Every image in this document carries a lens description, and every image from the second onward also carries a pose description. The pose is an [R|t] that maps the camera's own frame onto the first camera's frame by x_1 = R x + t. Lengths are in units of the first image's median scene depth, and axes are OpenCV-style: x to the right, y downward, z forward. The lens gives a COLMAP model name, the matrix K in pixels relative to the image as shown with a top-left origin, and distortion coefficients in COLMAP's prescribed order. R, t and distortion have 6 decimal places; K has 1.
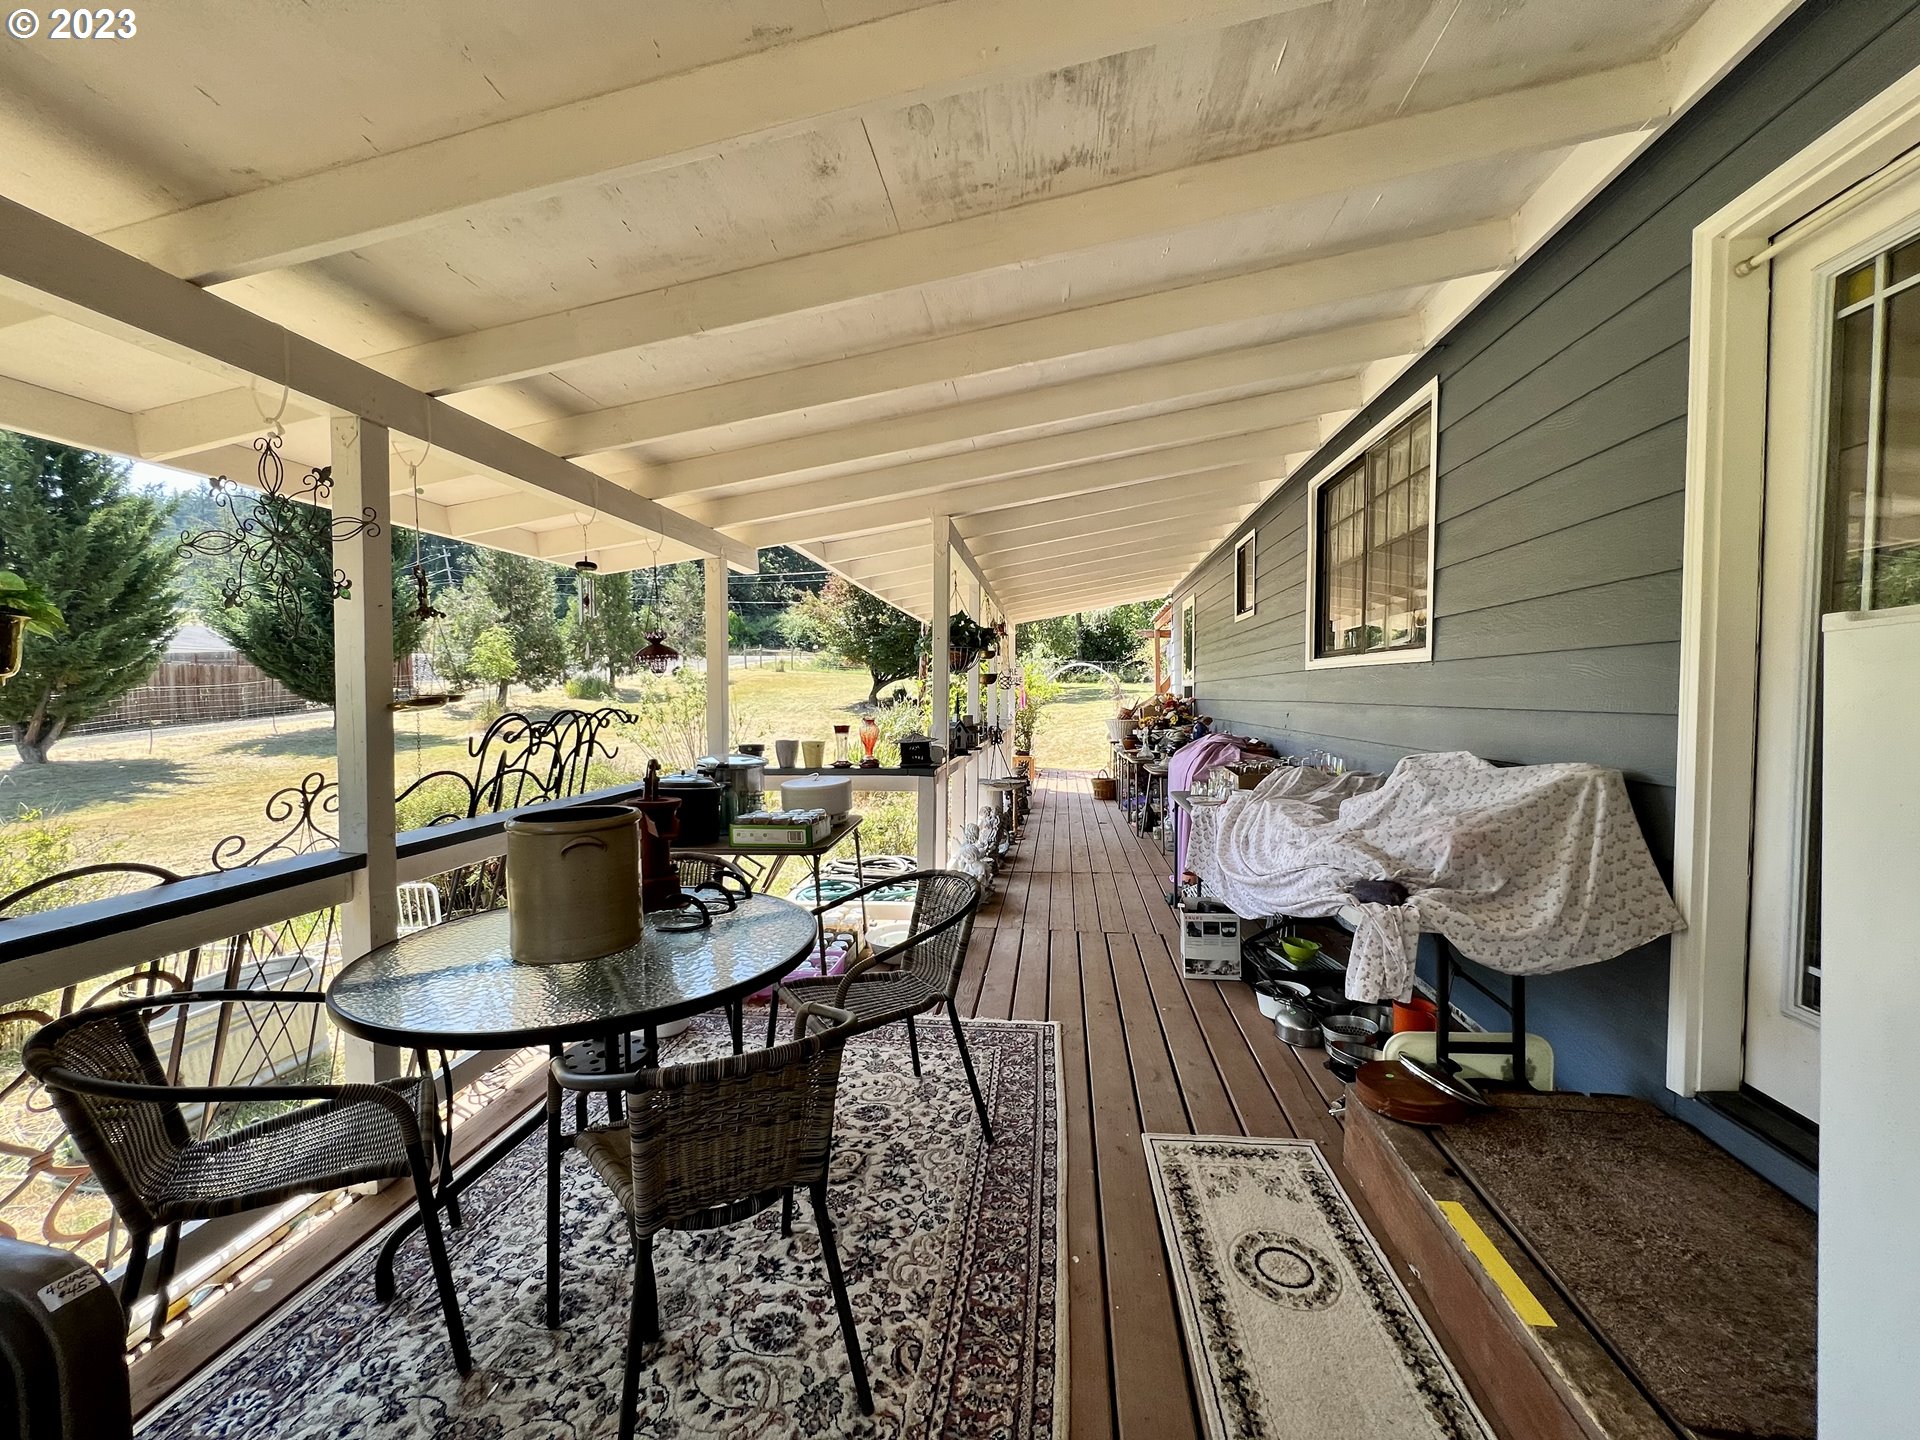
lens RADIAL K [[766.0, 0, 963.0], [0, 766.0, 719.0], [0, 0, 1]] dist [0.000909, -0.000119]
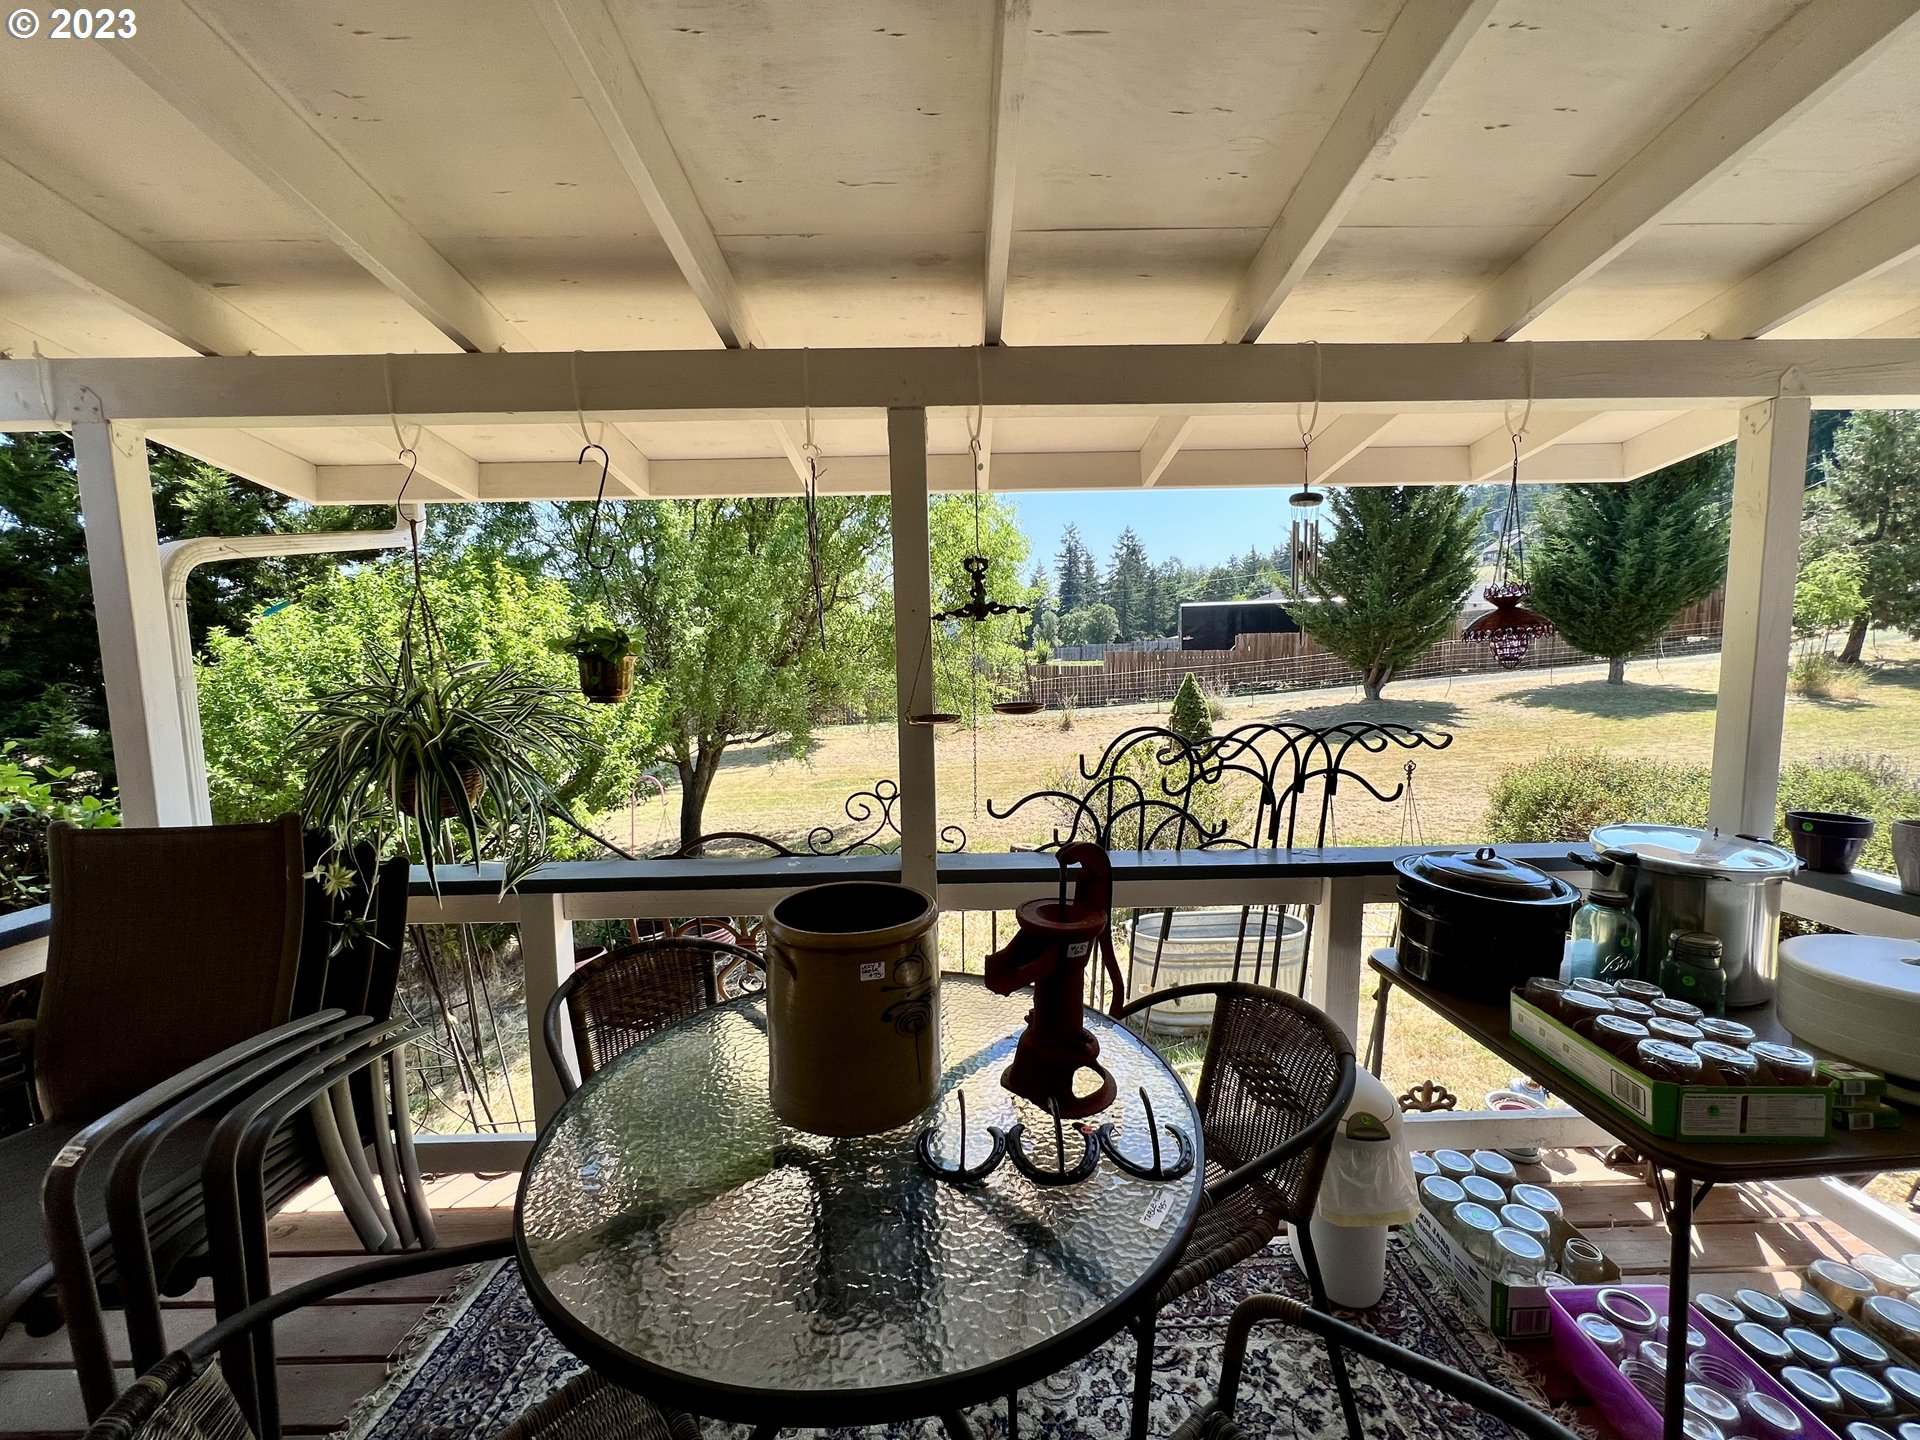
lens RADIAL K [[766.0, 0, 961.9], [0, 766.0, 728.3], [0, 0, 1]] dist [0.000909, -0.000119]
pose [[0.132260, 0.104180, -0.985725, 0.019404], [-0.023284, 0.994513, 0.101985, -0.011962], [0.990941, 0.009463, 0.133960, 0.107909]]
